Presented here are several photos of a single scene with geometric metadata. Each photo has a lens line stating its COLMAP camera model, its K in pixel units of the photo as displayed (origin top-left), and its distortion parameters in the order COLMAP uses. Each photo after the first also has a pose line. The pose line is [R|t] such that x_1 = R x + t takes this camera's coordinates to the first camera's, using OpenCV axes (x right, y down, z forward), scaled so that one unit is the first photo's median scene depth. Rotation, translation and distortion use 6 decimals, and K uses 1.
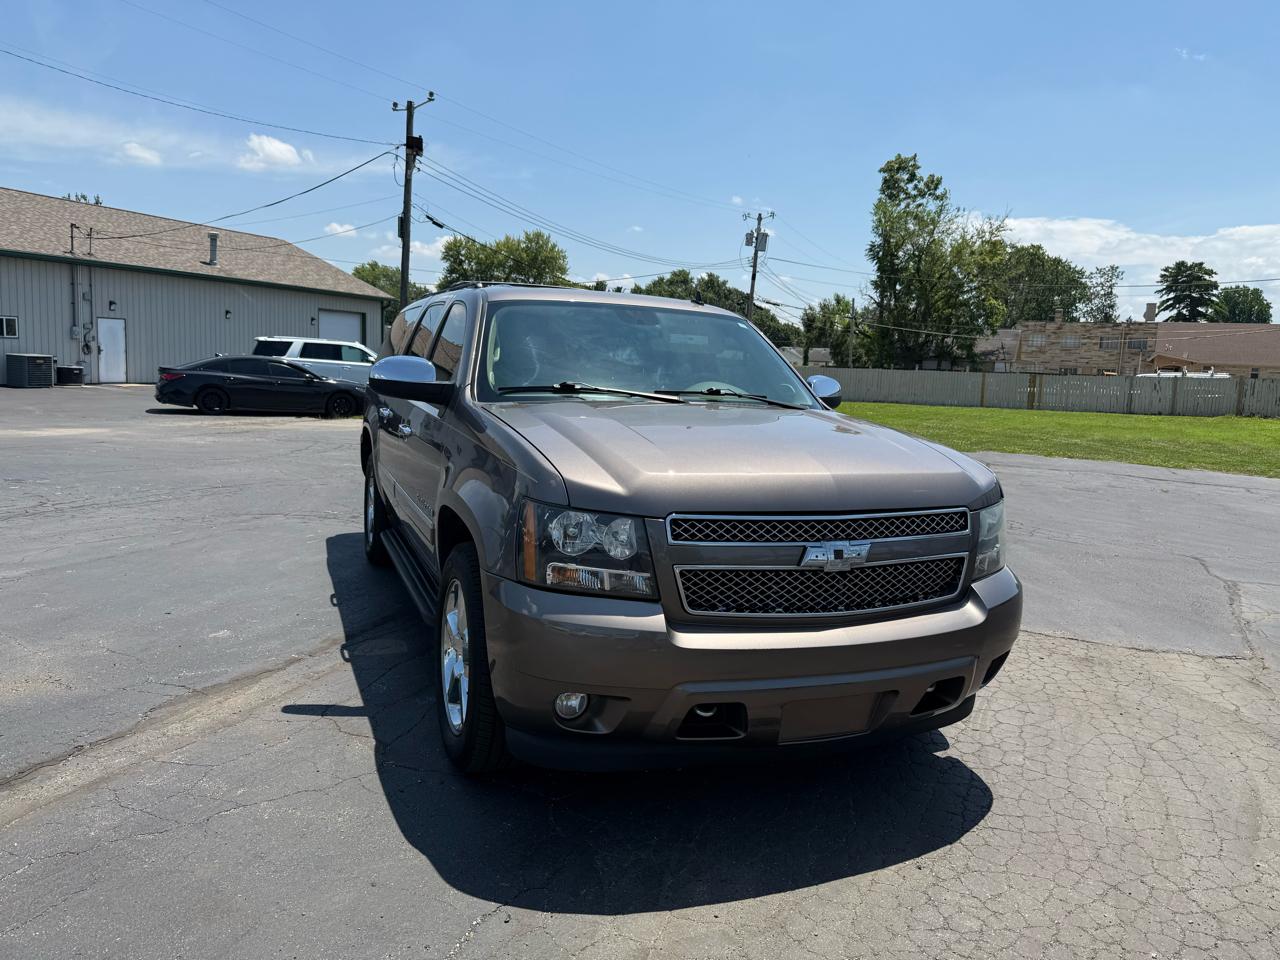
lens RADIAL K [[903.9, 0, 657.6], [0, 903.9, 470.7], [0, 0, 1]] dist [0.041316, -0.055694]
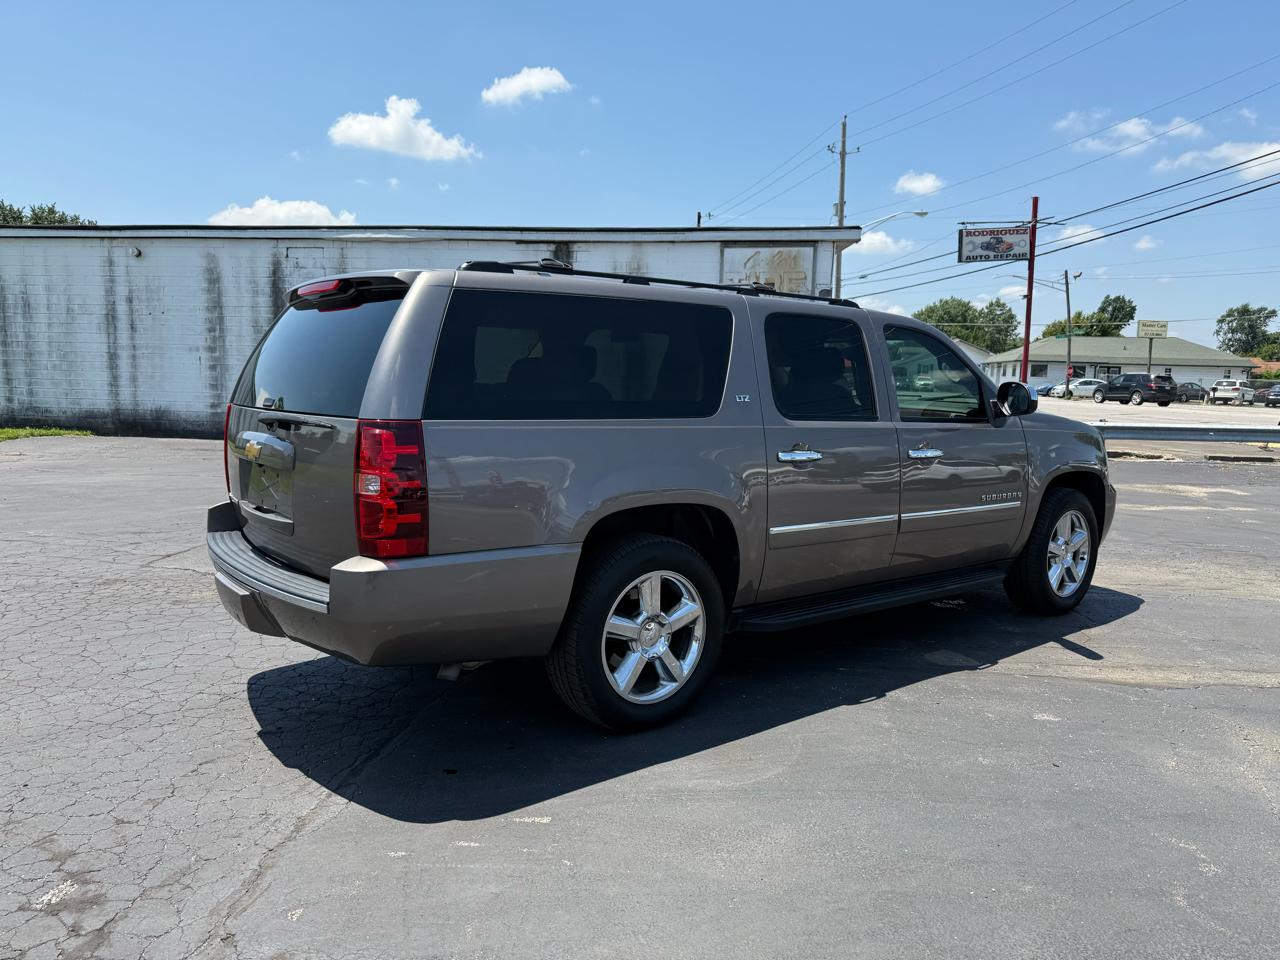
lens RADIAL K [[906.5, 0, 649.7], [0, 906.5, 484.5], [0, 0, 1]] dist [0.022474, -0.033665]
pose [[-0.273701, -0.159704, 0.948463, -0.208963], [0.080622, 0.978838, 0.188084, -0.040910], [-0.958430, 0.127946, -0.255033, 0.280243]]
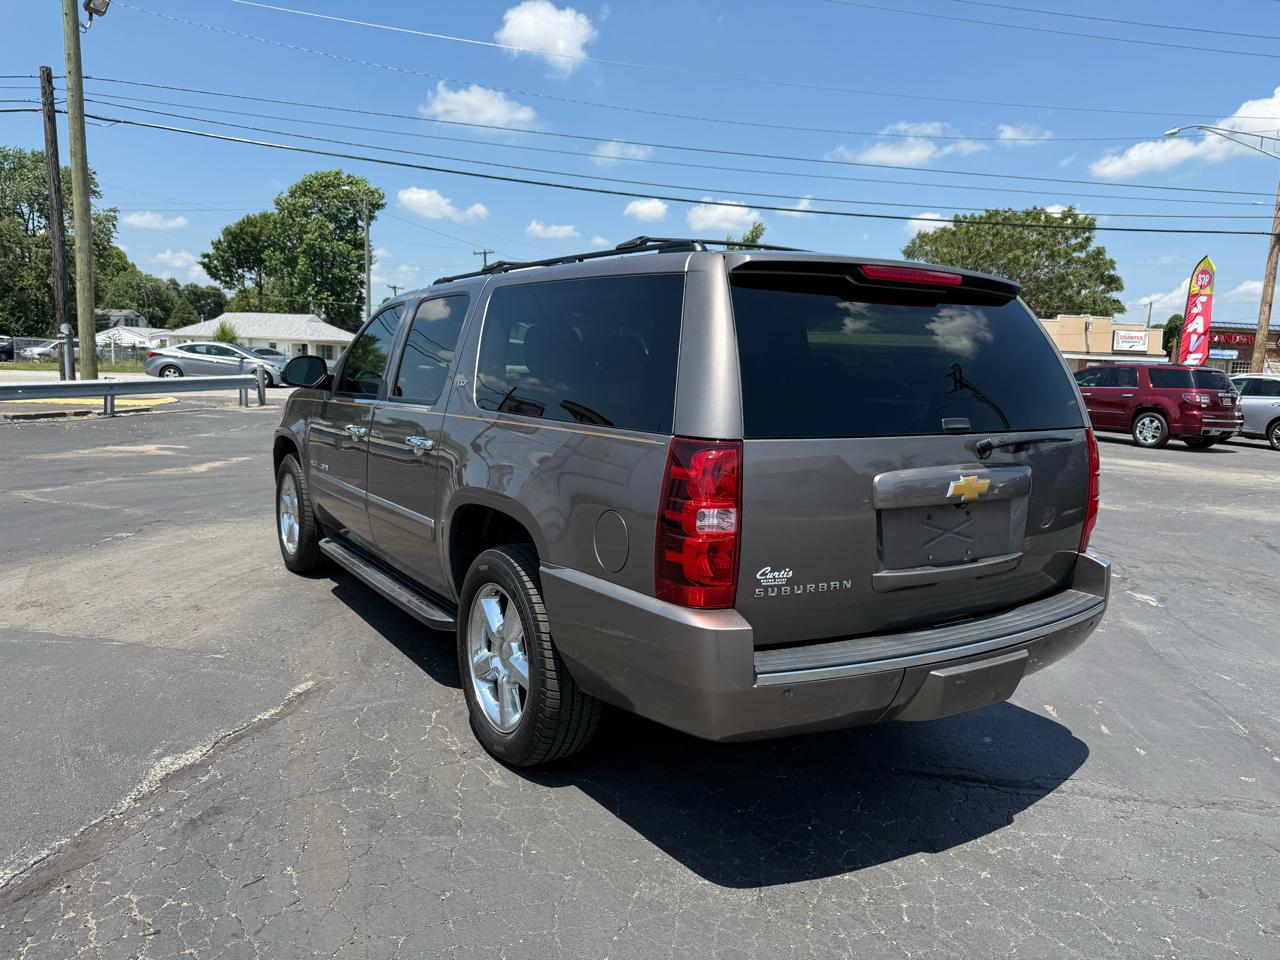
lens RADIAL K [[903.9, 0, 651.6], [0, 903.9, 482.7], [0, 0, 1]] dist [0.041316, -0.055694]
pose [[-0.979434, -0.047501, -0.196096, -0.001964], [-0.094213, 0.967102, 0.236302, -0.047377], [0.178420, 0.249916, -0.951687, 0.397792]]
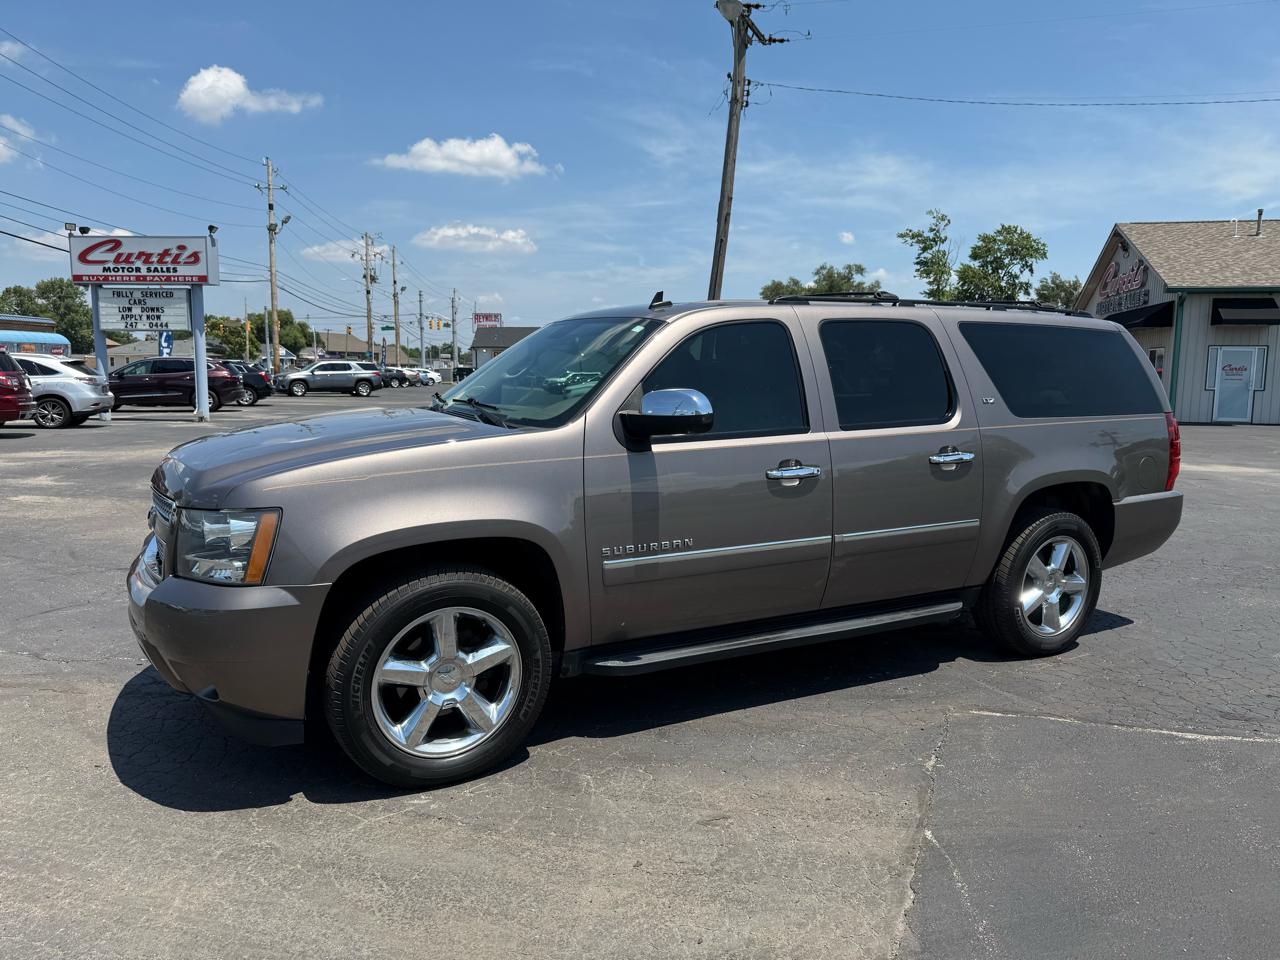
lens RADIAL K [[903.9, 0, 634.6], [0, 903.9, 476.8], [0, 0, 1]] dist [0.041316, -0.055694]
pose [[0.101632, 0.078303, -0.991736, 0.168286], [-0.121025, 0.990466, 0.065801, -0.014215], [0.987433, 0.113337, 0.110140, 0.164958]]
